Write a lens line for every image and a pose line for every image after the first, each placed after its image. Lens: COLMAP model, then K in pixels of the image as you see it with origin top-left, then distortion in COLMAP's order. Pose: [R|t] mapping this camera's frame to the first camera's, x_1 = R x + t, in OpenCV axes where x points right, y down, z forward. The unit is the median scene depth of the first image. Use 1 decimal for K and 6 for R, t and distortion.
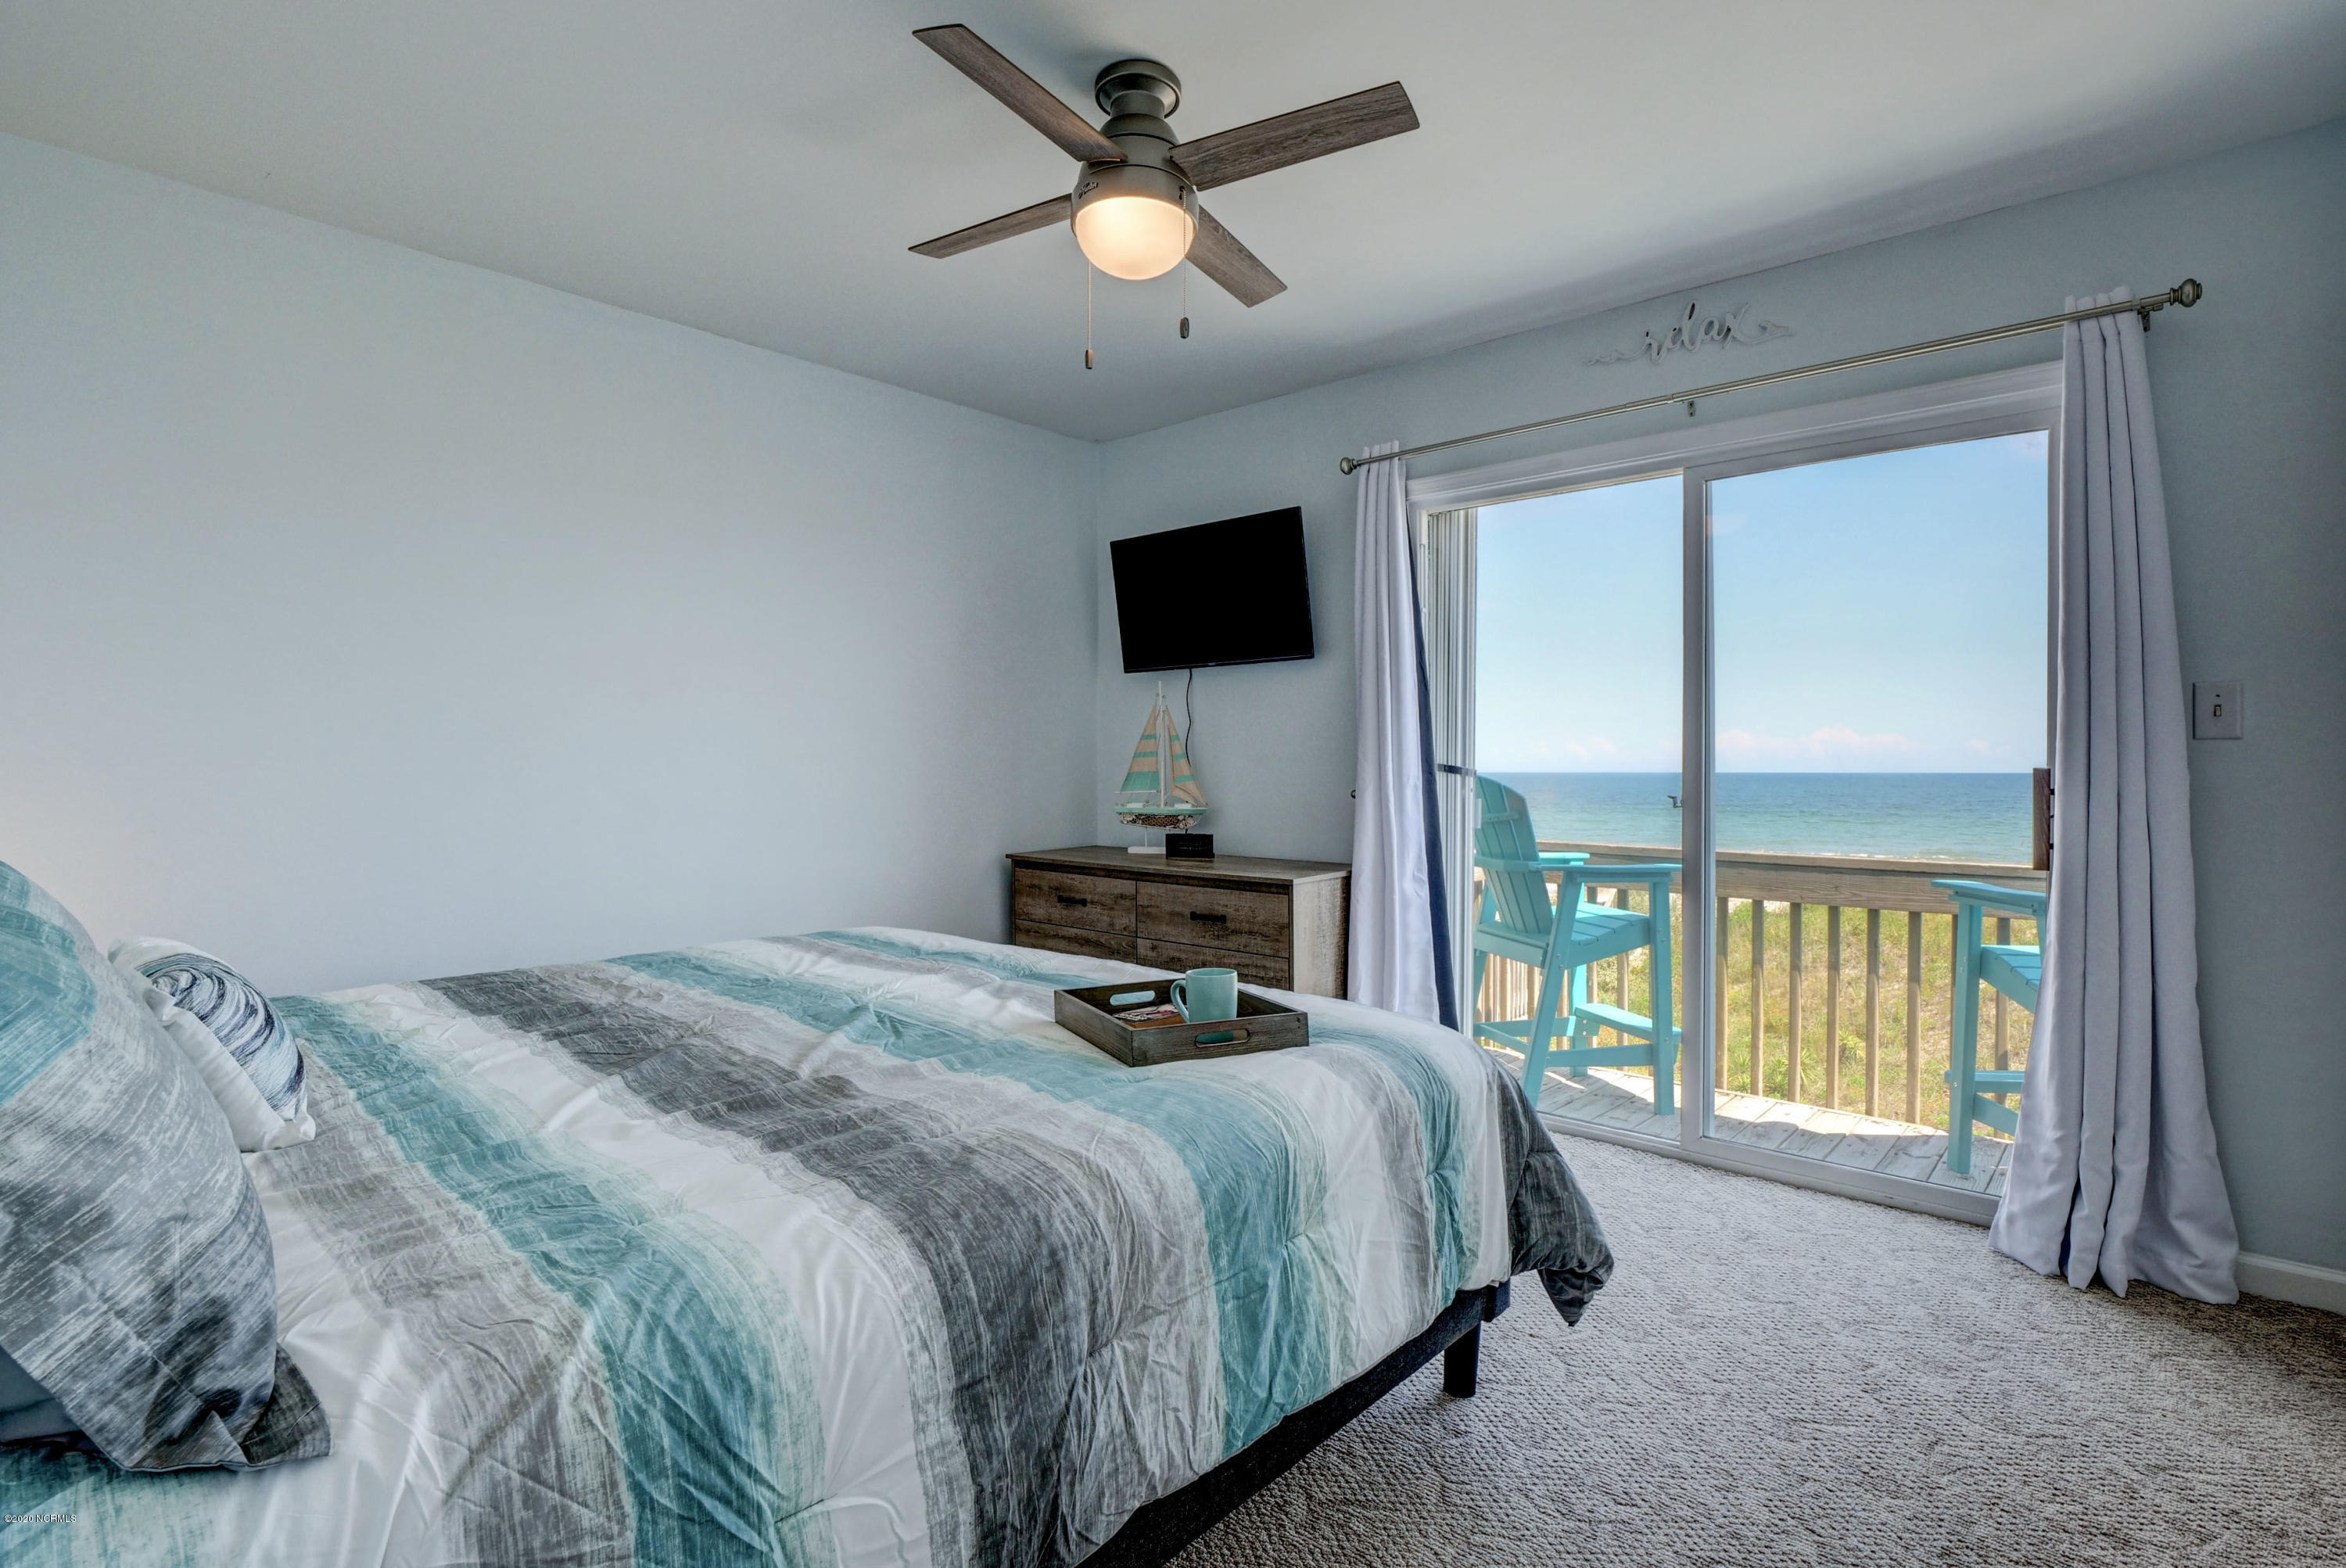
lens RADIAL K [[1141.3, 0, 1156.2], [0, 1141.3, 777.7], [0, 0, 1]] dist [-0.008677, -0.005444]
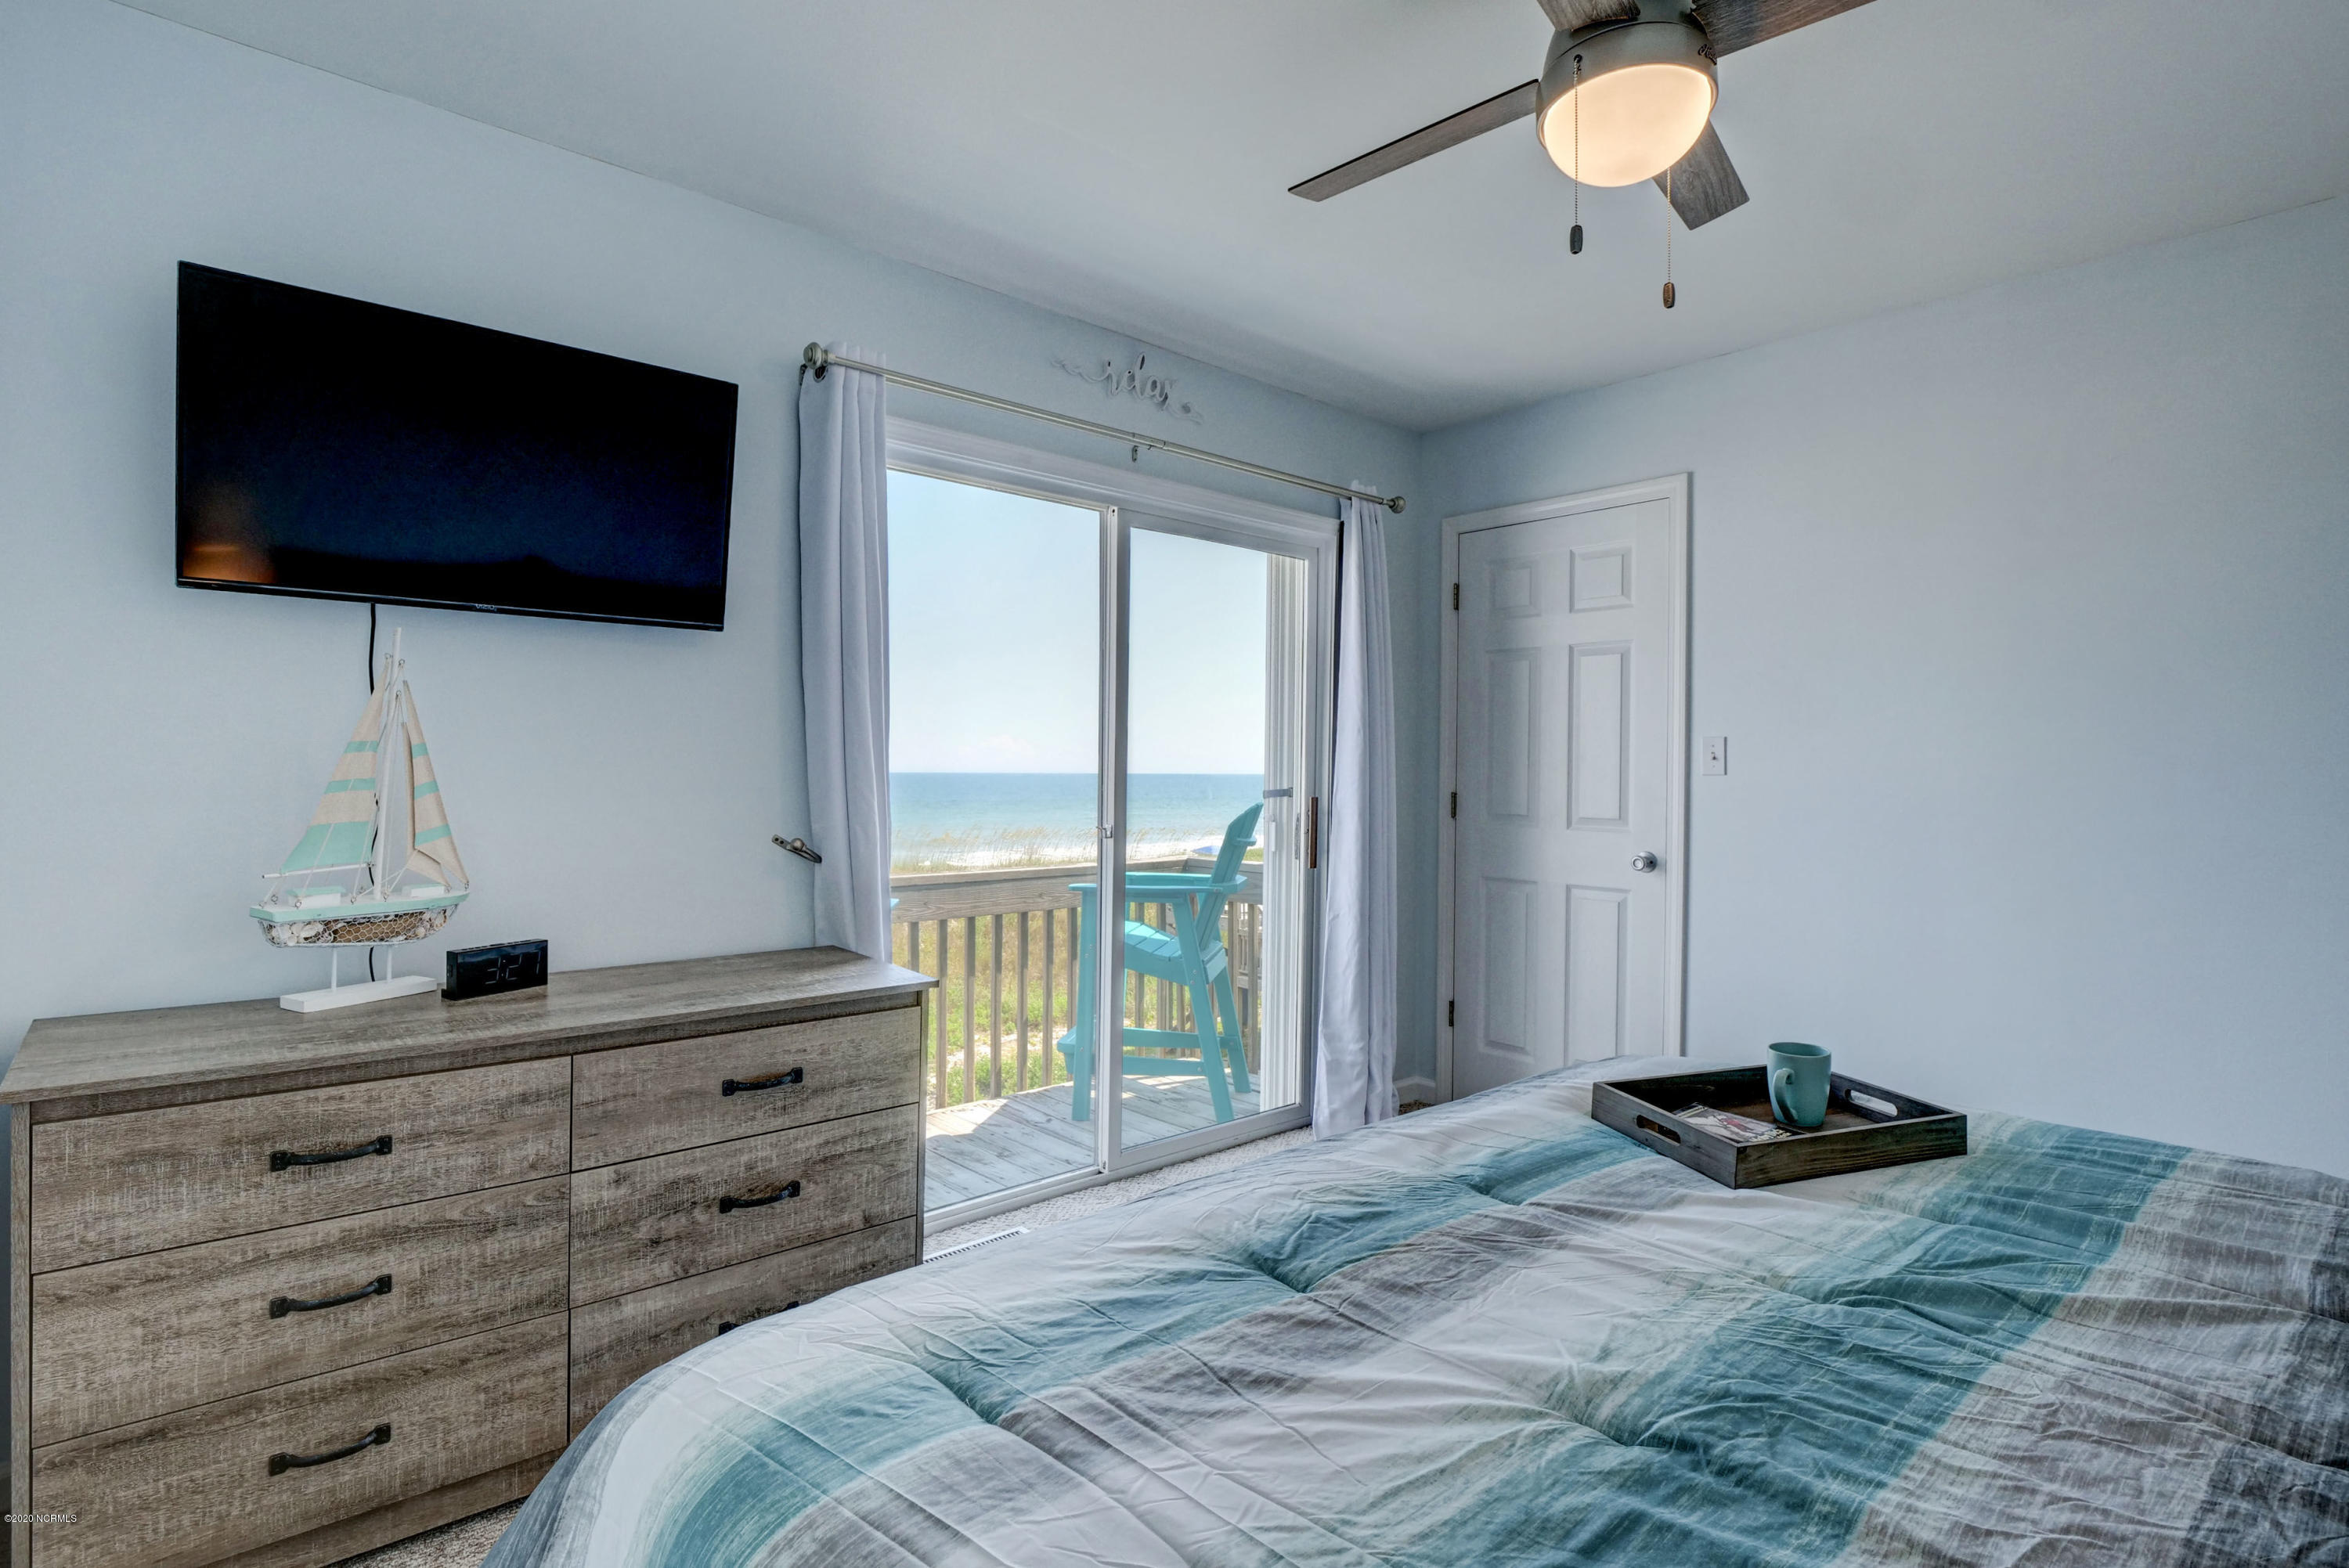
lens RADIAL K [[1142.6, 0, 1157.7], [0, 1142.6, 777.7], [0, 0, 1]] dist [-0.008677, -0.005444]
pose [[0.115116, -0.007969, 0.993320, -0.464263], [-0.002329, 0.999963, 0.008292, -0.030933], [-0.993349, -0.003268, 0.115093, 0.703481]]
